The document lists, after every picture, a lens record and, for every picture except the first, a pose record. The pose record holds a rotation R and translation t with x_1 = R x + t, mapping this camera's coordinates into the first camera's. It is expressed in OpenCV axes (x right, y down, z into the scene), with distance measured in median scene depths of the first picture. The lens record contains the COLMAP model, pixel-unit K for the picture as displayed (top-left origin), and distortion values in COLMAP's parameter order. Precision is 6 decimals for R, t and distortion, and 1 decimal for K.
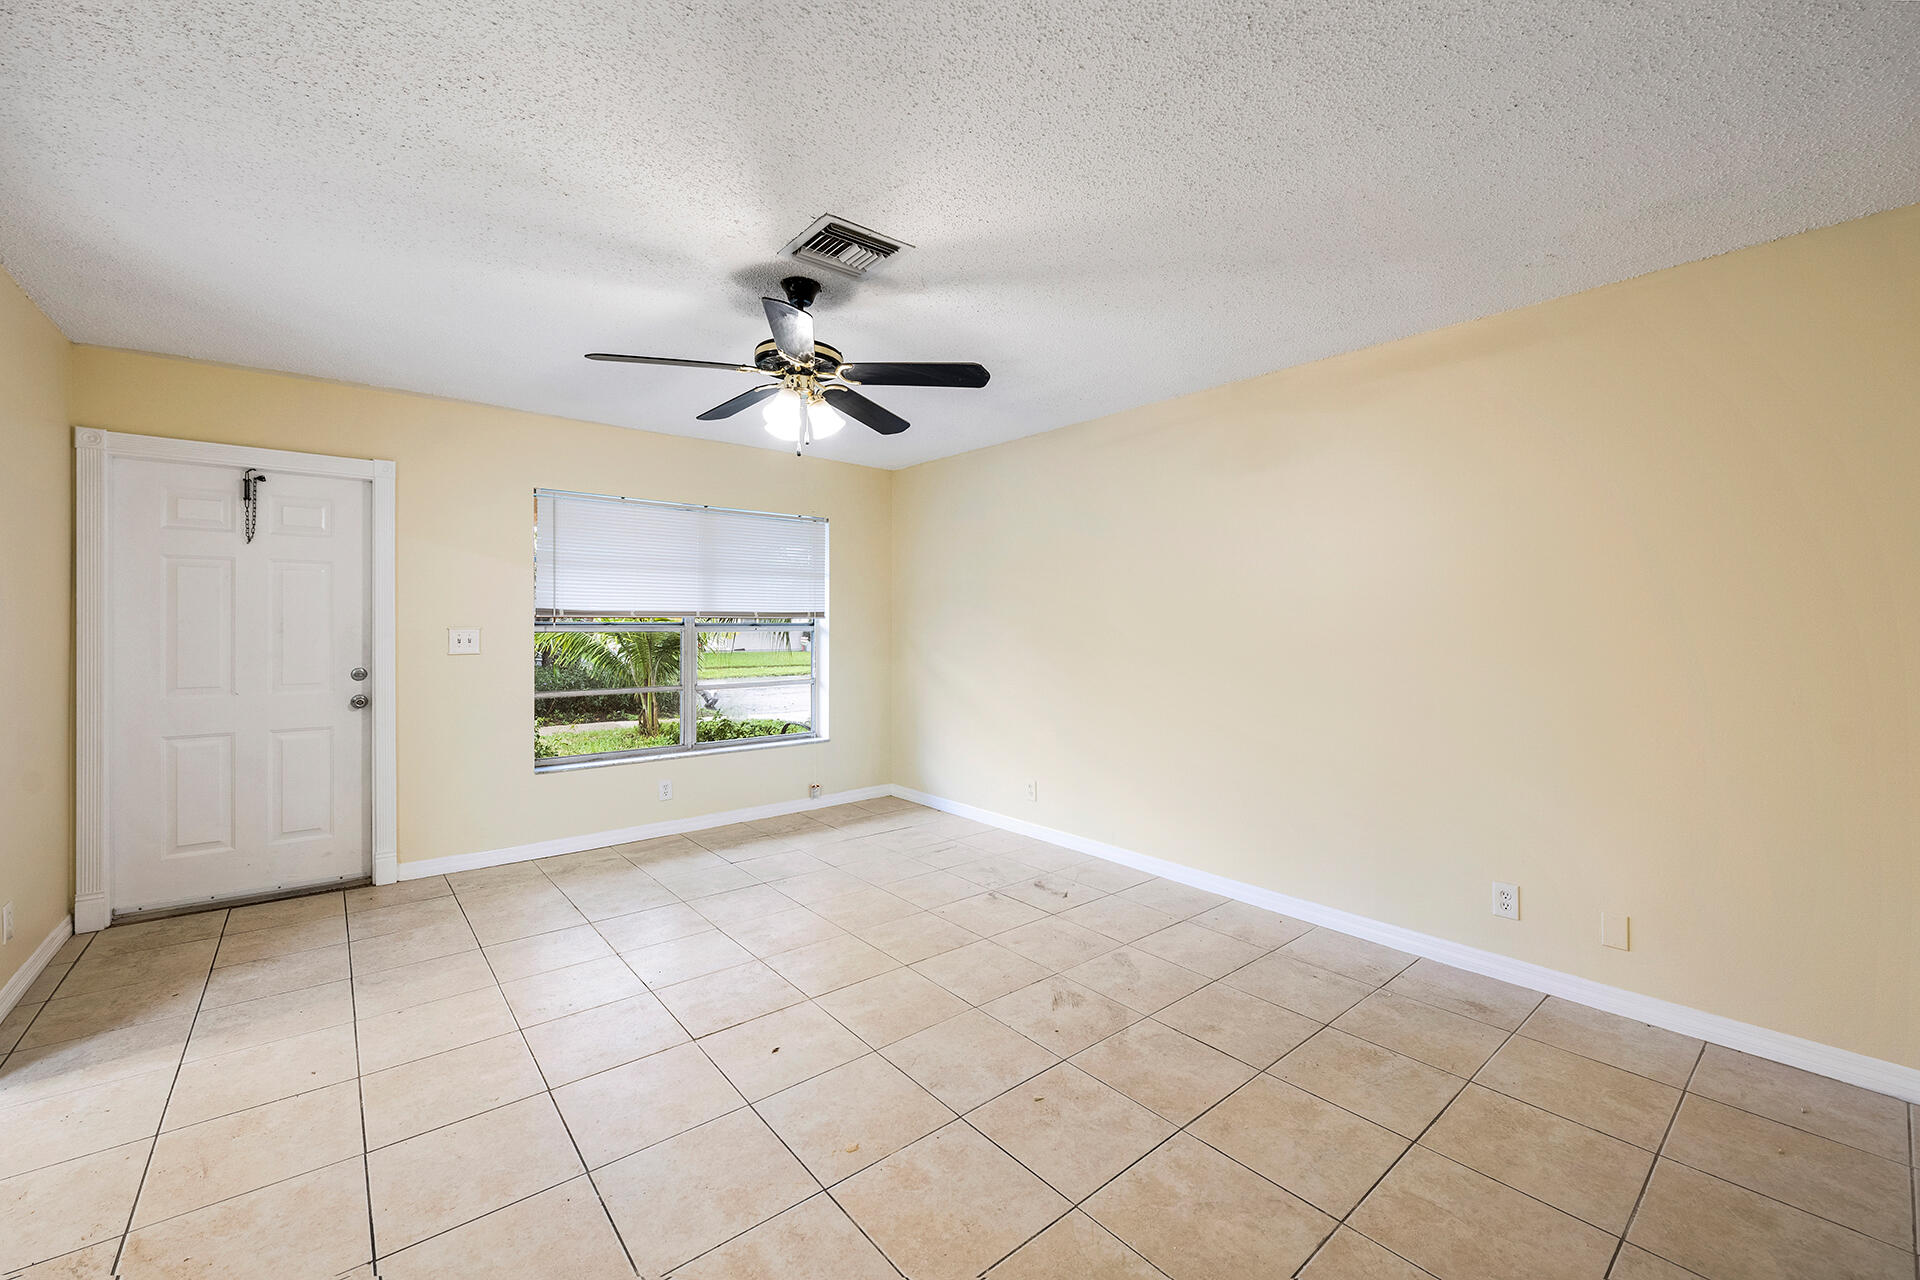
lens RADIAL K [[778.1, 0, 977.4], [0, 778.1, 622.6], [0, 0, 1]] dist [0.000147, -0.000251]
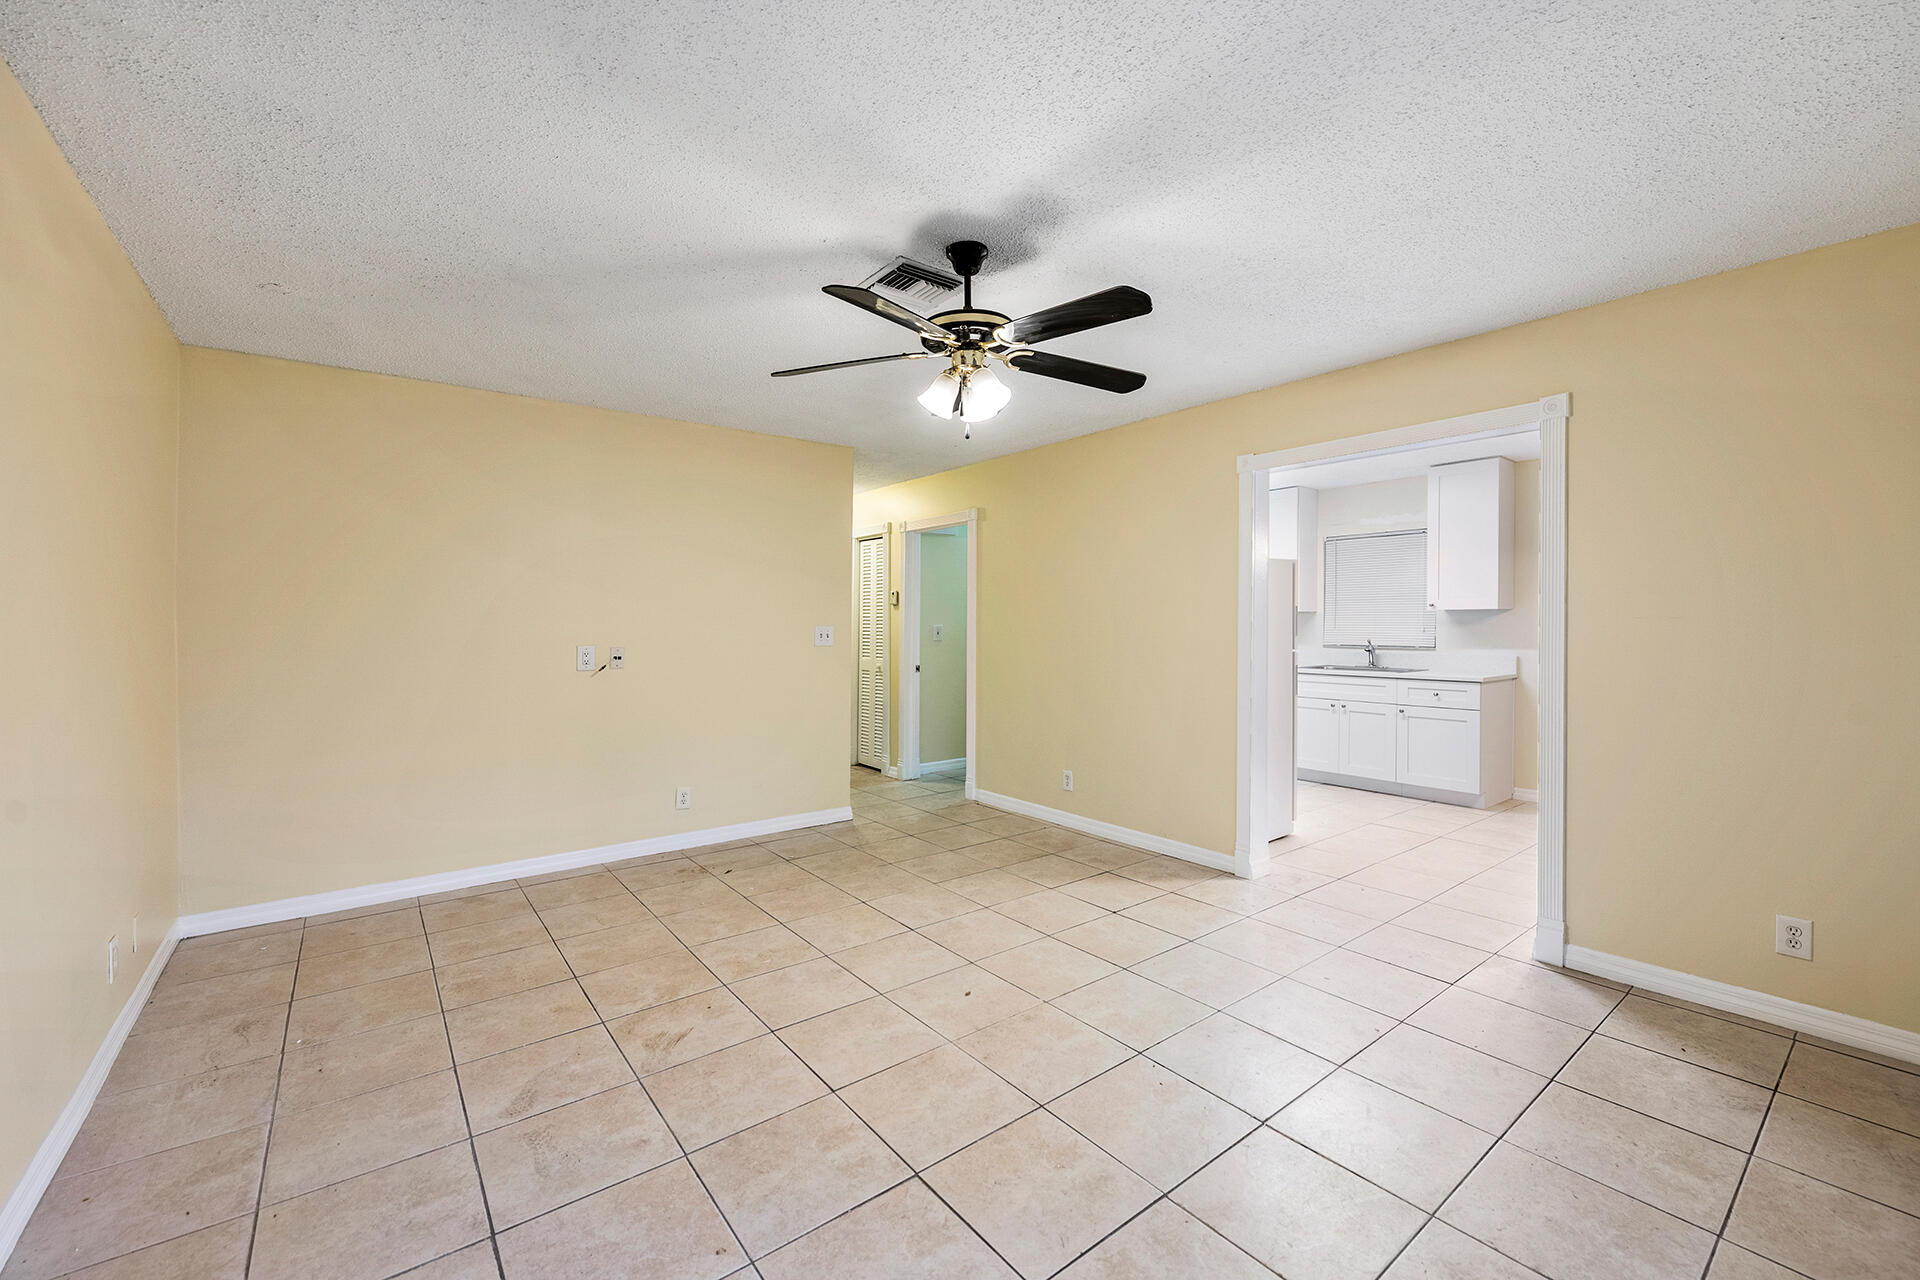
lens RADIAL K [[778.1, 0, 977.4], [0, 778.1, 622.6], [0, 0, 1]] dist [0.000147, -0.000251]
pose [[-0.999412, 0.001119, 0.034259, -0.296669], [0.001204, 0.999996, 0.002460, 0.001110], [-0.034256, 0.002500, -0.999410, 2.027522]]
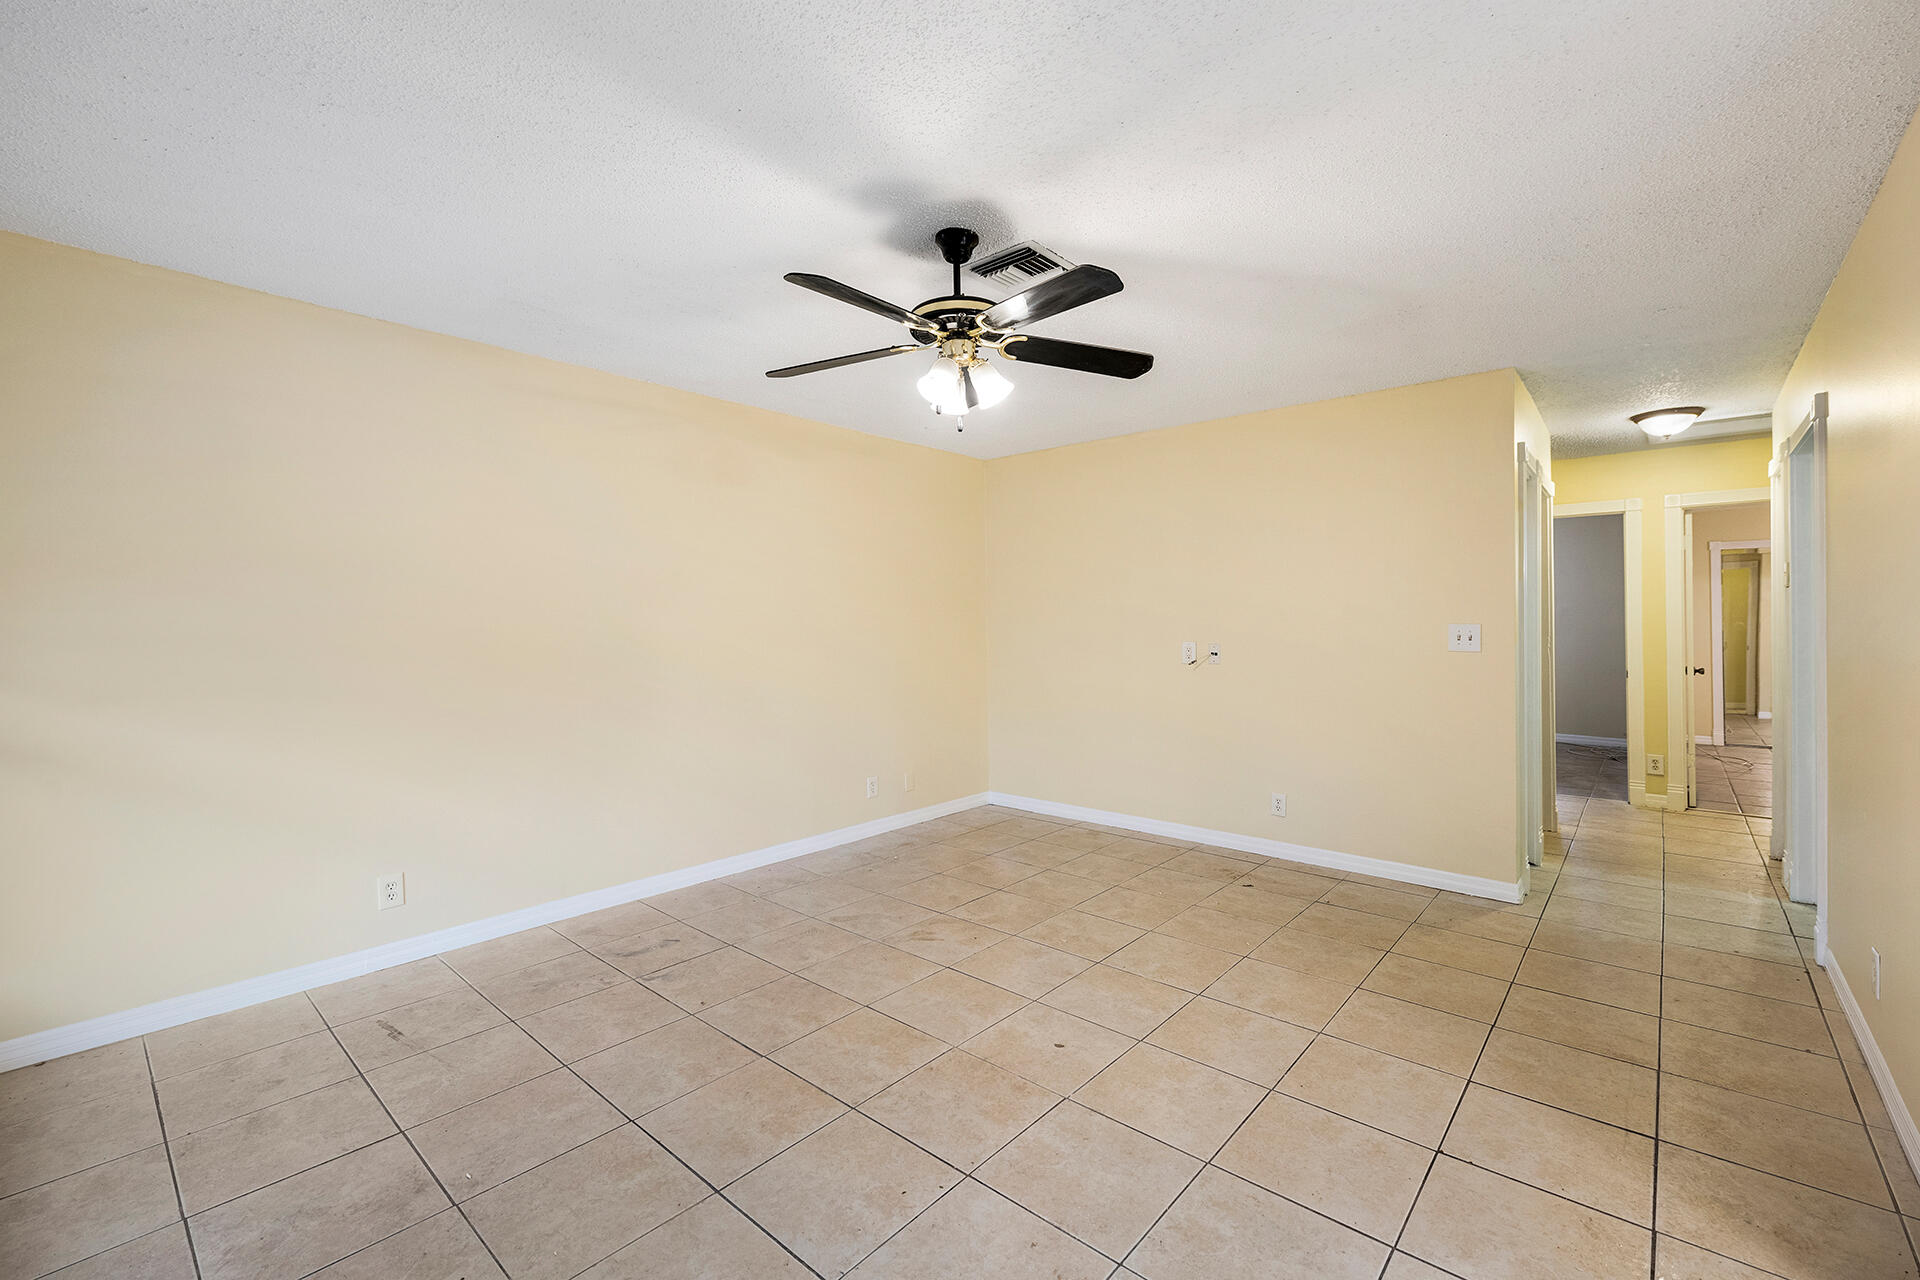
lens RADIAL K [[802.9, 0, 962.7], [0, 802.9, 622.7], [0, 0, 1]] dist [0.001950, 0.000010]
pose [[-0.146602, -0.001734, 0.989194, -1.198080], [0.006440, 0.999976, 0.002707, 0.000643], [-0.989175, 0.006767, -0.146587, 1.203616]]
